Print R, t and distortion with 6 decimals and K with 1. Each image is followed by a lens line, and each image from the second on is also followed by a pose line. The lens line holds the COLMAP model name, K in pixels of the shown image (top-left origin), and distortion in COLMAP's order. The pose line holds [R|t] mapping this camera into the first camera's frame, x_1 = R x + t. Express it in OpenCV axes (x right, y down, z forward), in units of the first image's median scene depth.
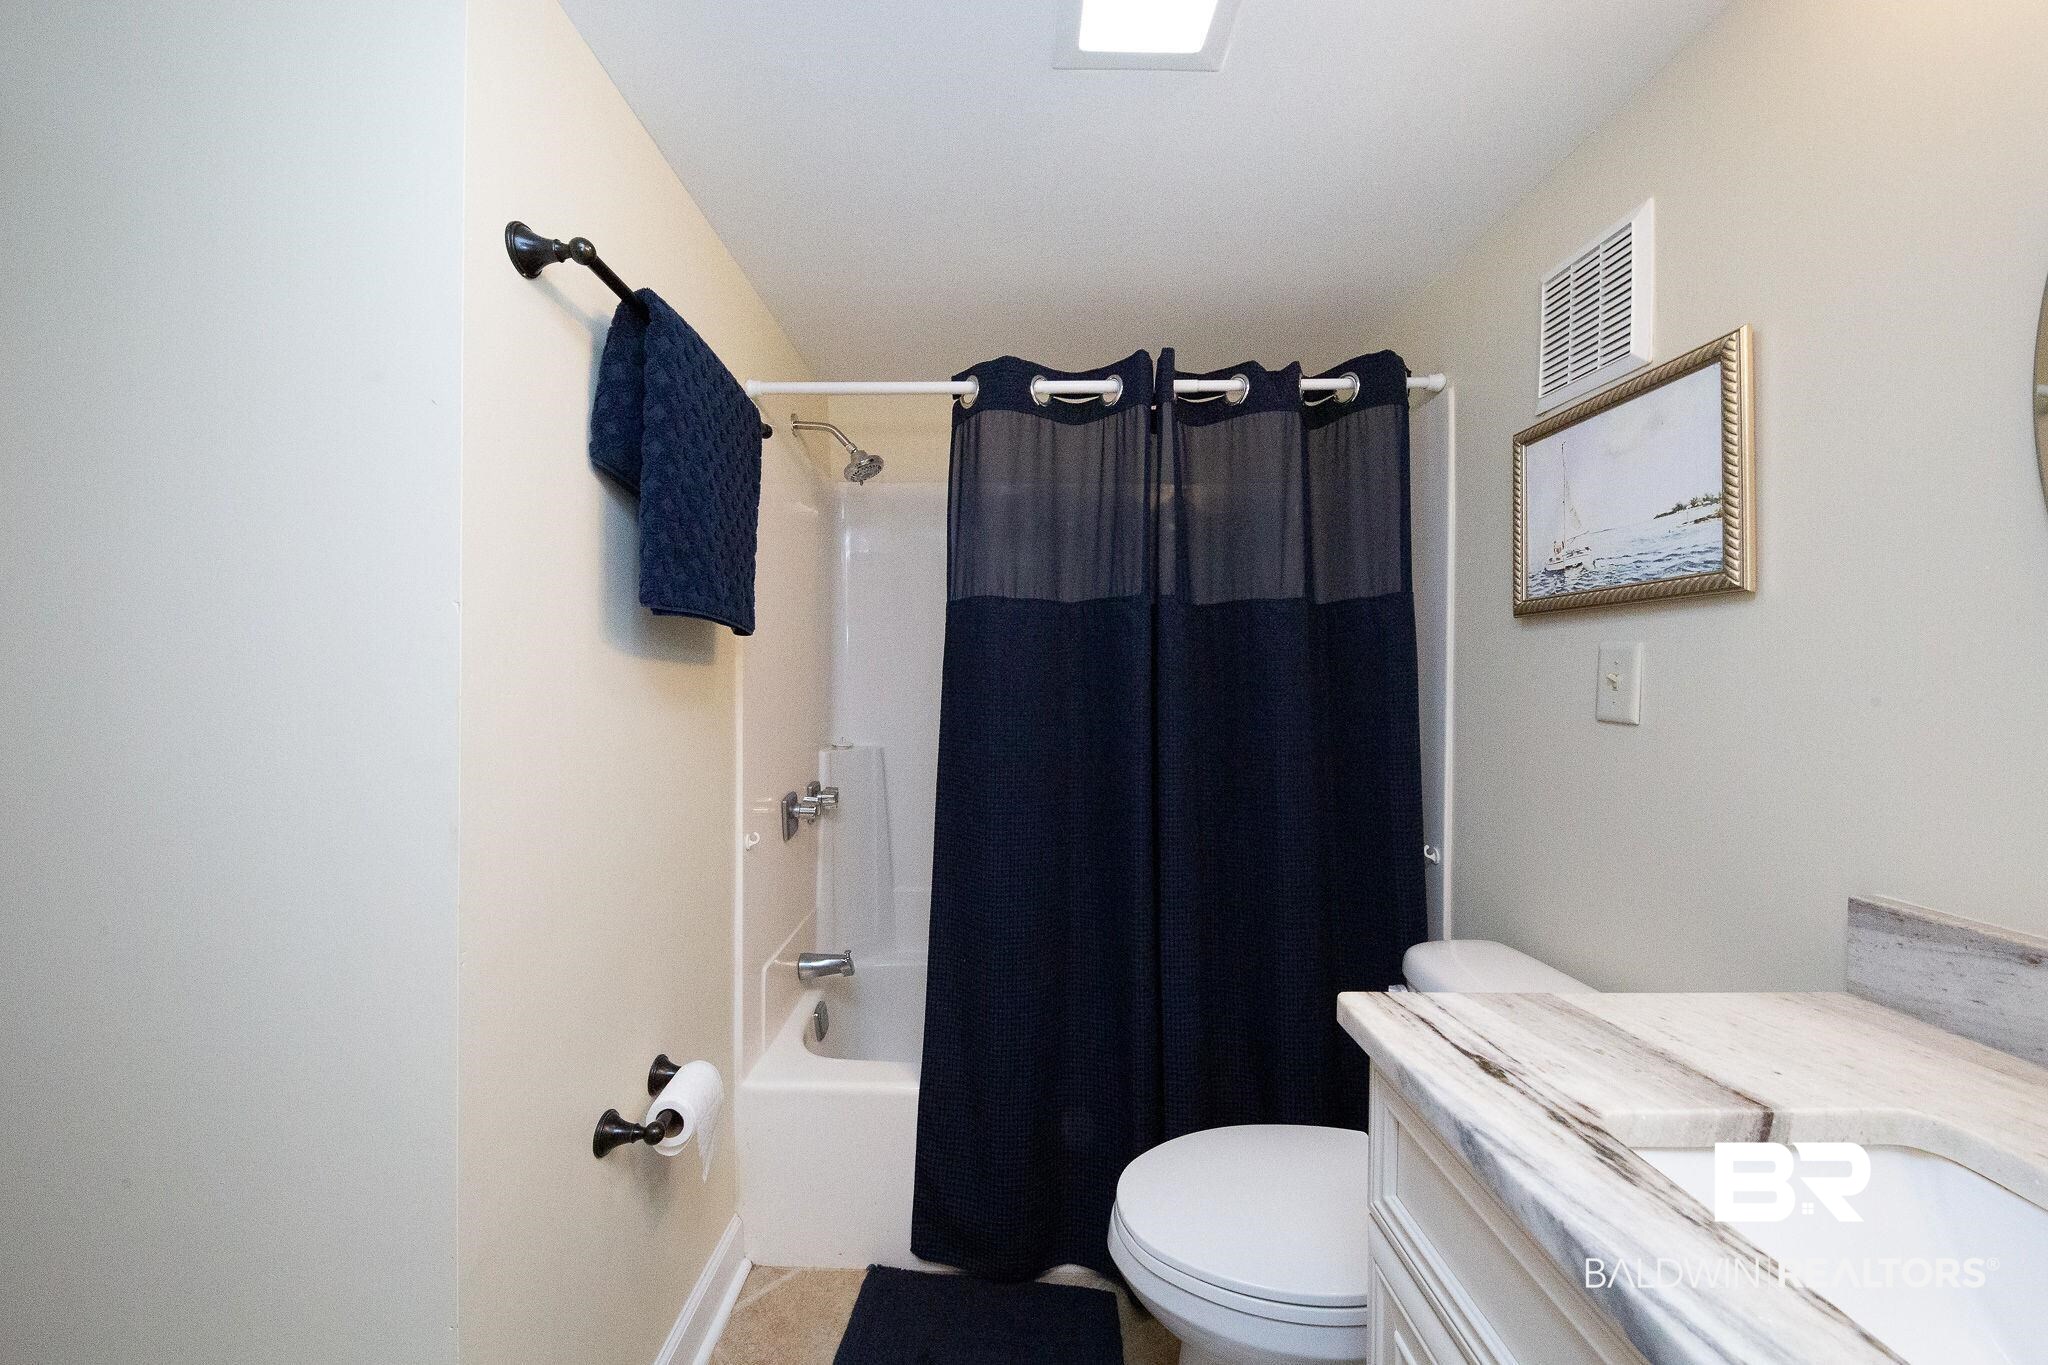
lens RADIAL K [[709.3, 0, 986.4], [0, 709.3, 675.3], [0, 0, 1]] dist [0.001470, -0.003337]
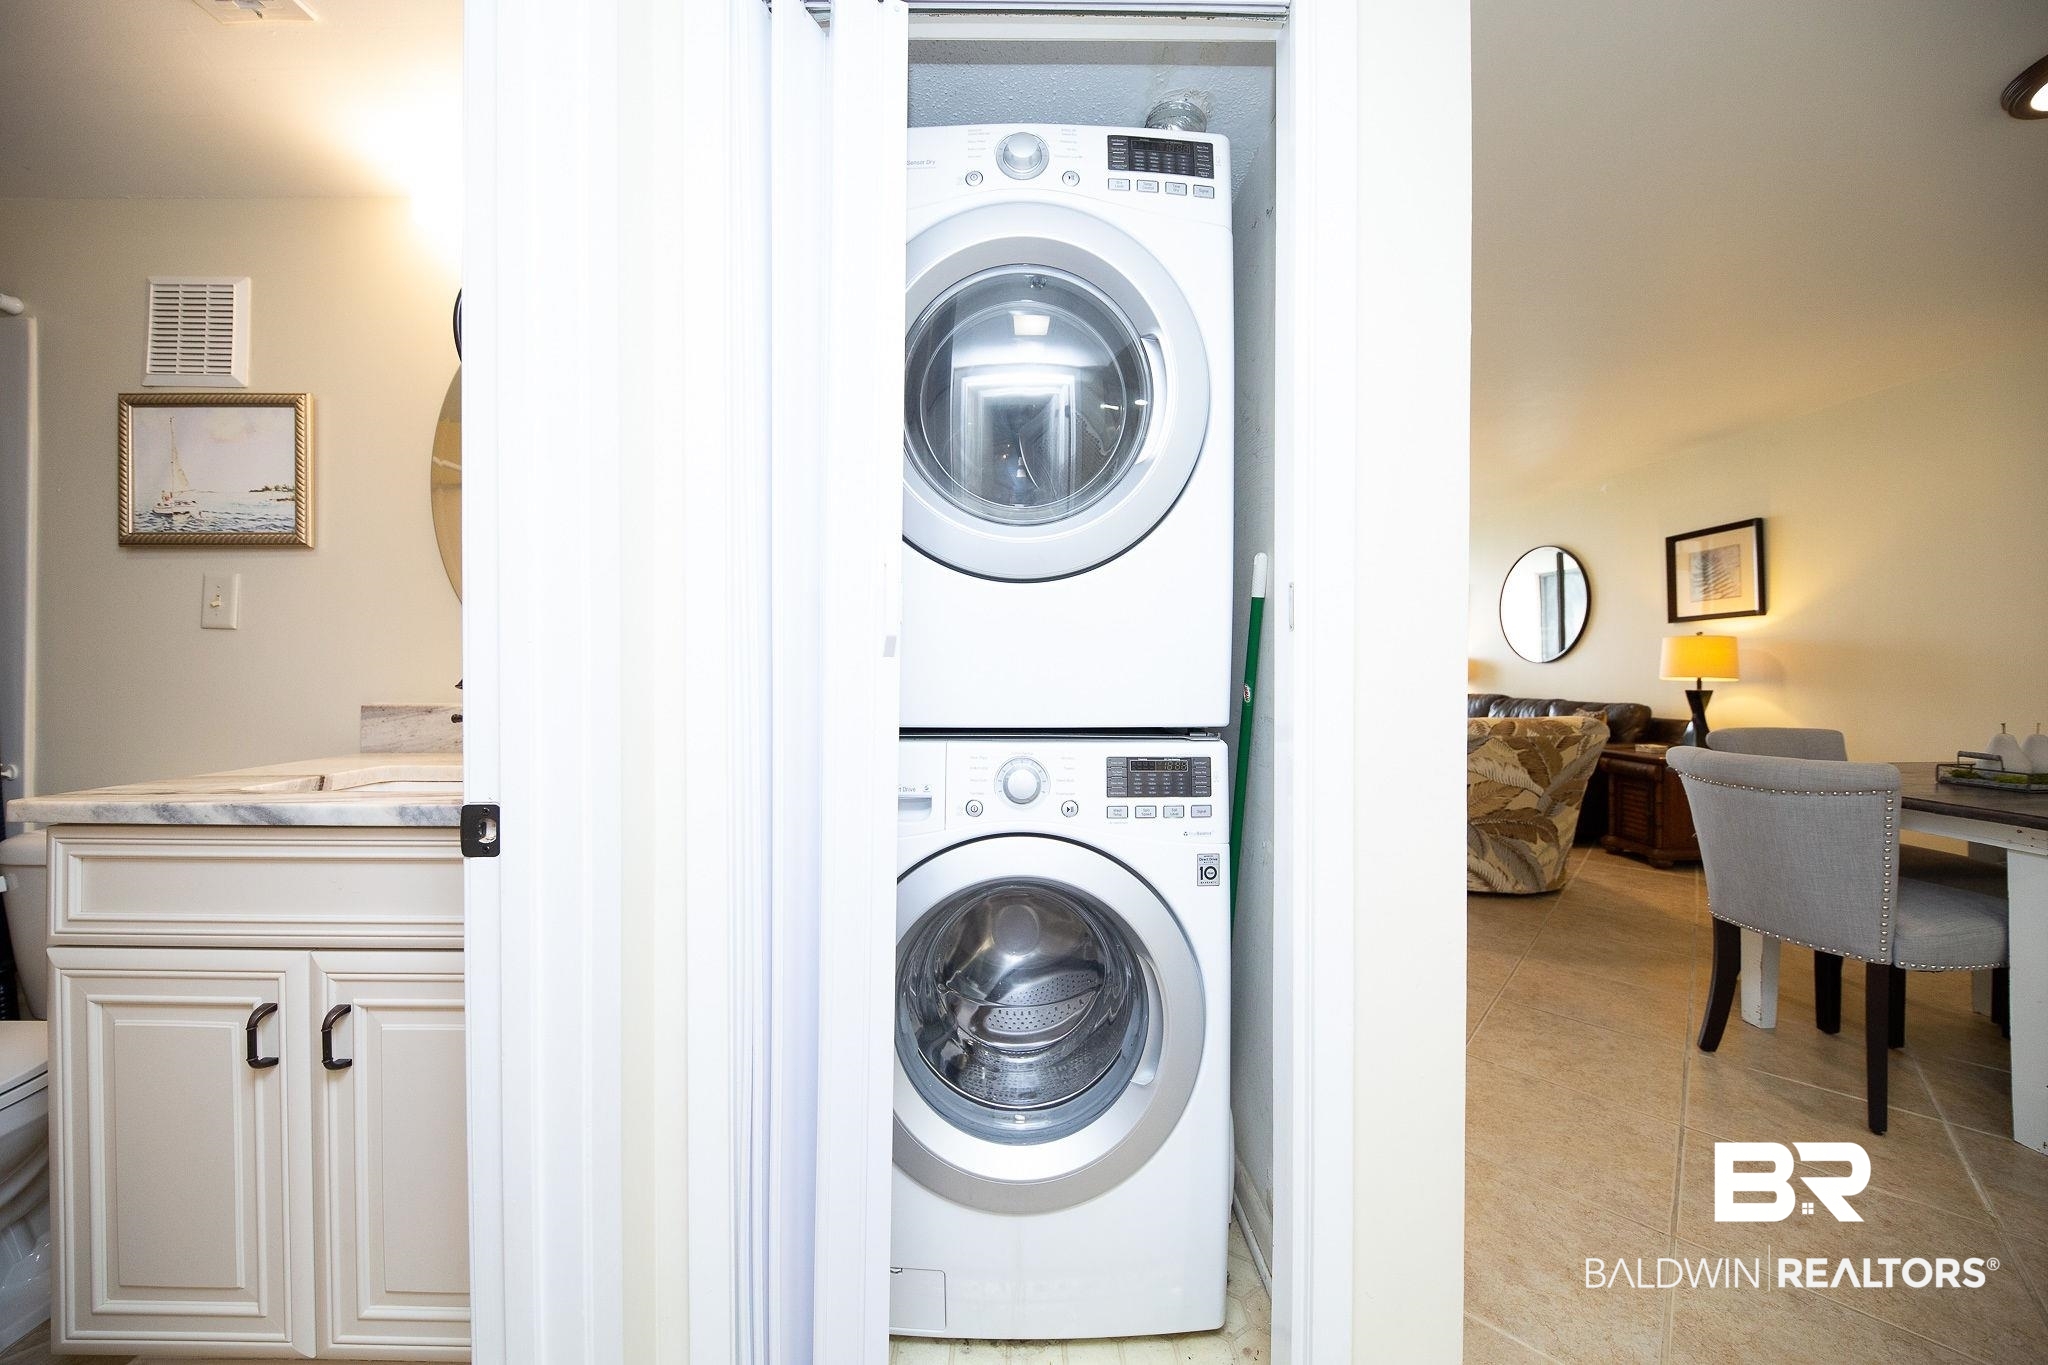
lens RADIAL K [[709.3, 0, 1047.4], [0, 709.3, 670.0], [0, 0, 1]] dist [0.001470, -0.003337]
pose [[-0.060533, -0.004990, 0.998154, -0.684654], [0.000437, 0.999987, 0.005026, 0.156266], [-0.998166, 0.000741, -0.060530, -0.625571]]
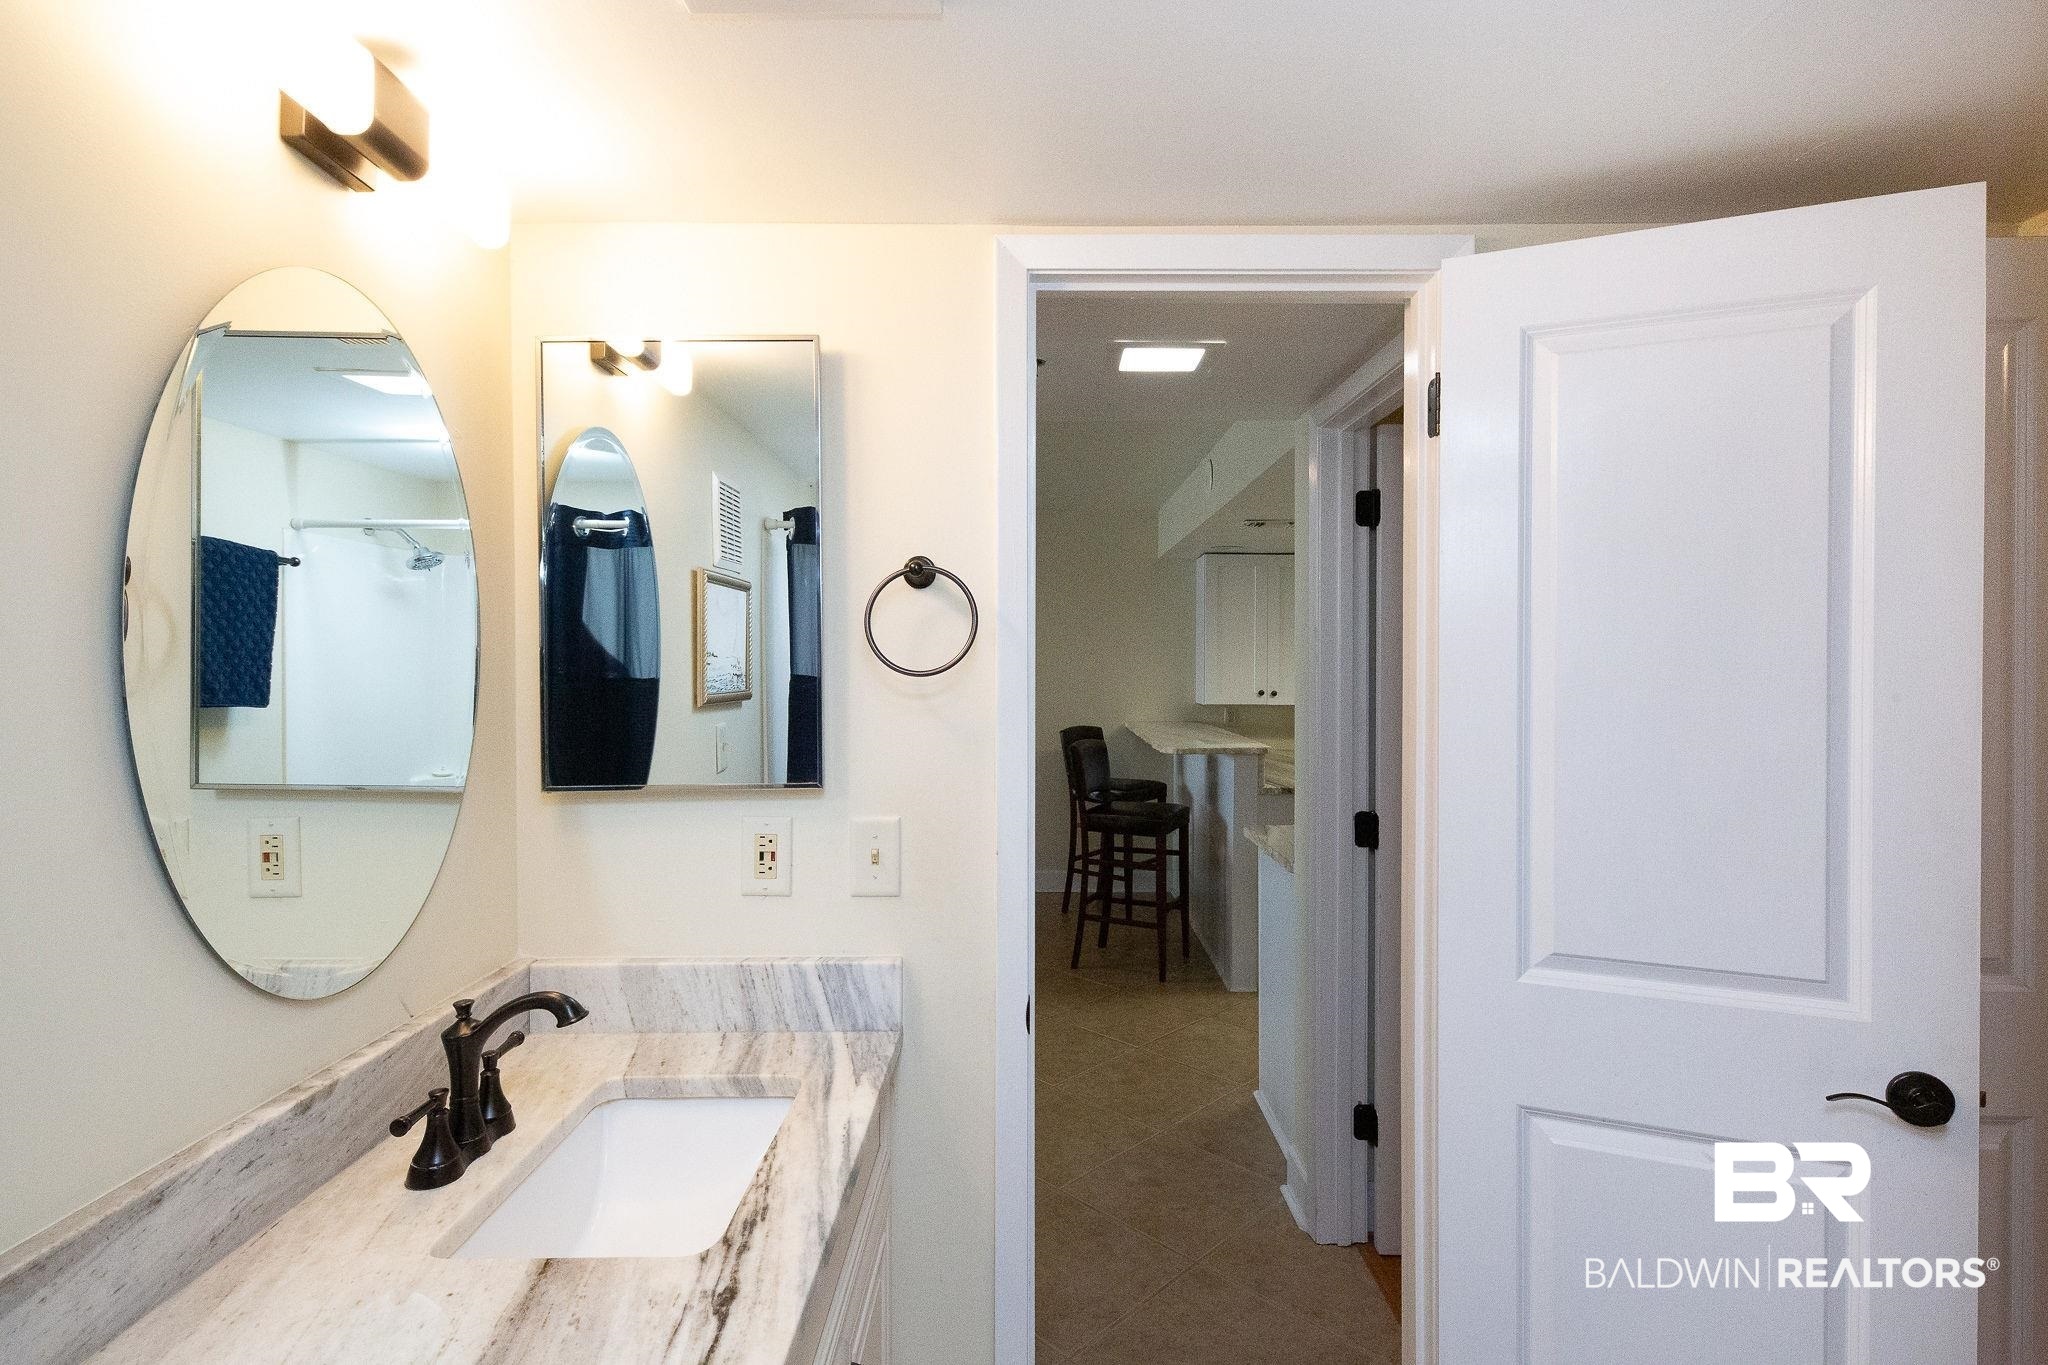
lens RADIAL K [[986.2, 0, 1021.2], [0, 986.2, 670.3], [0, 0, 1]] dist [0.009630, -0.002465]
pose [[-0.998959, -0.000664, -0.045621, 0.226942], [-0.000914, 0.999985, 0.005465, -0.206646], [0.045617, 0.005501, -0.998944, 1.499100]]
